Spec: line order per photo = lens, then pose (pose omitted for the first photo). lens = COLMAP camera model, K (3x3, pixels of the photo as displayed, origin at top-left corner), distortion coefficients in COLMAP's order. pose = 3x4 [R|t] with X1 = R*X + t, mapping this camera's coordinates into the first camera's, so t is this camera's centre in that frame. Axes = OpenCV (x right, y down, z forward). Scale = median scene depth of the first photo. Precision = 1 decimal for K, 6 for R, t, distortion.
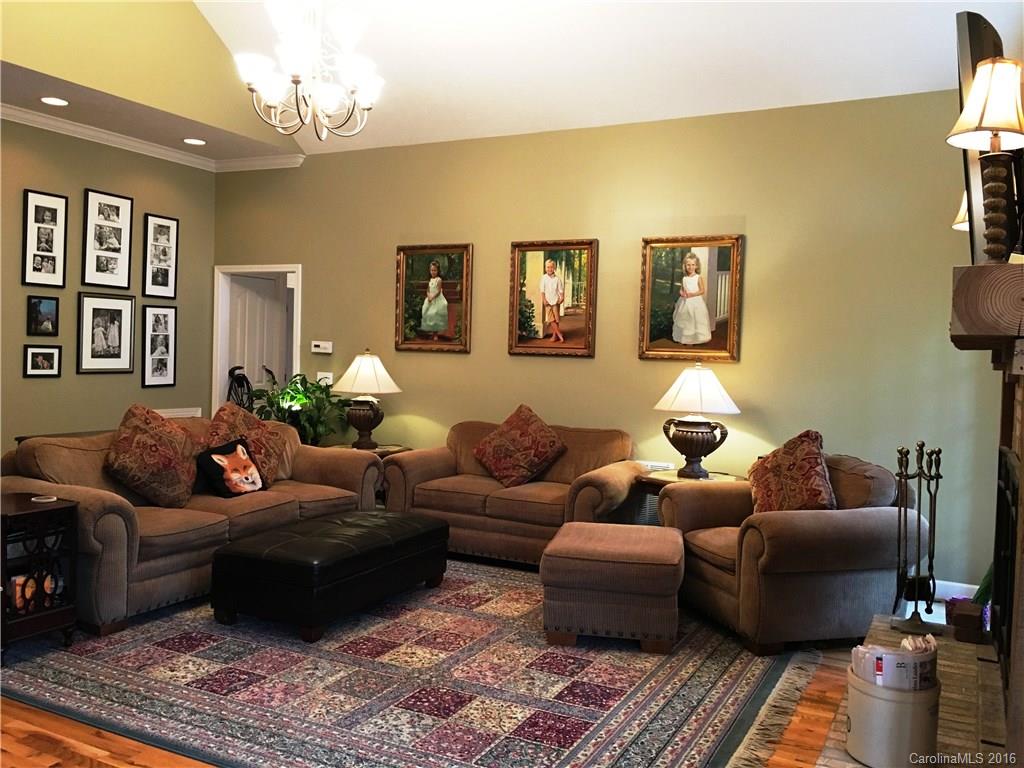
lens RADIAL K [[871.0, 0, 513.7], [0, 871.0, 380.3], [0, 0, 1]] dist [0.058721, -0.034429]
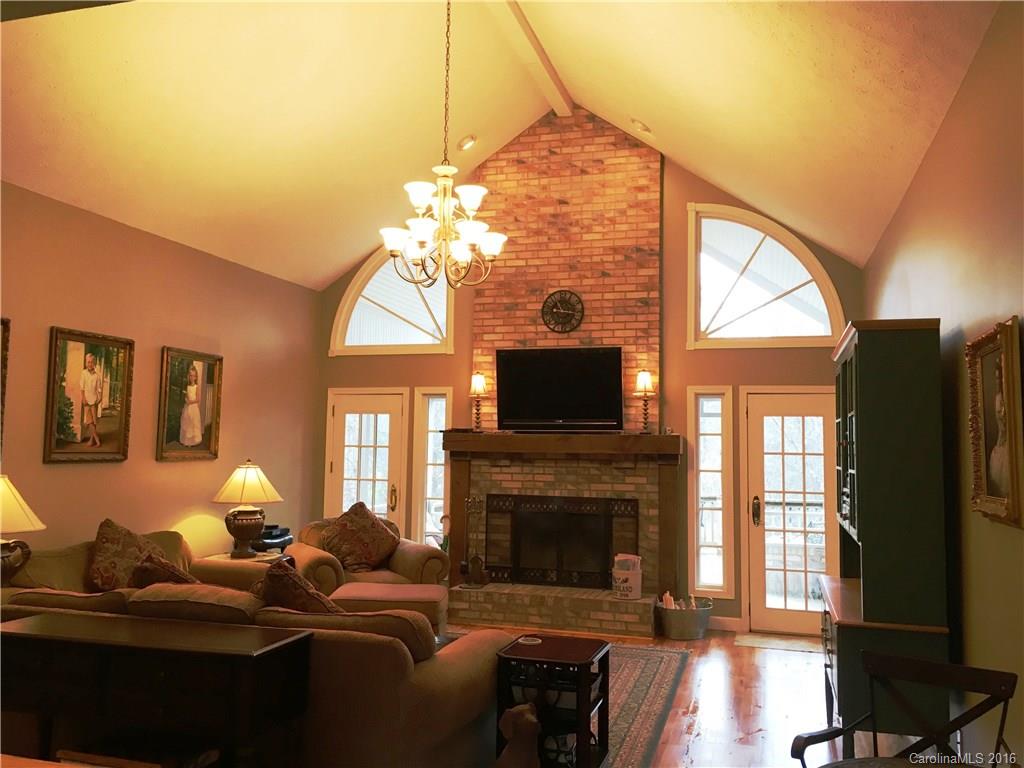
lens RADIAL K [[871.0, 0, 512.5], [0, 871.0, 382.4], [0, 0, 1]] dist [0.058721, -0.034429]
pose [[-0.193908, 0.033635, 0.980443, -0.934467], [0.004438, 0.999432, -0.033409, -0.077942], [-0.981010, -0.002127, -0.193947, 0.757382]]
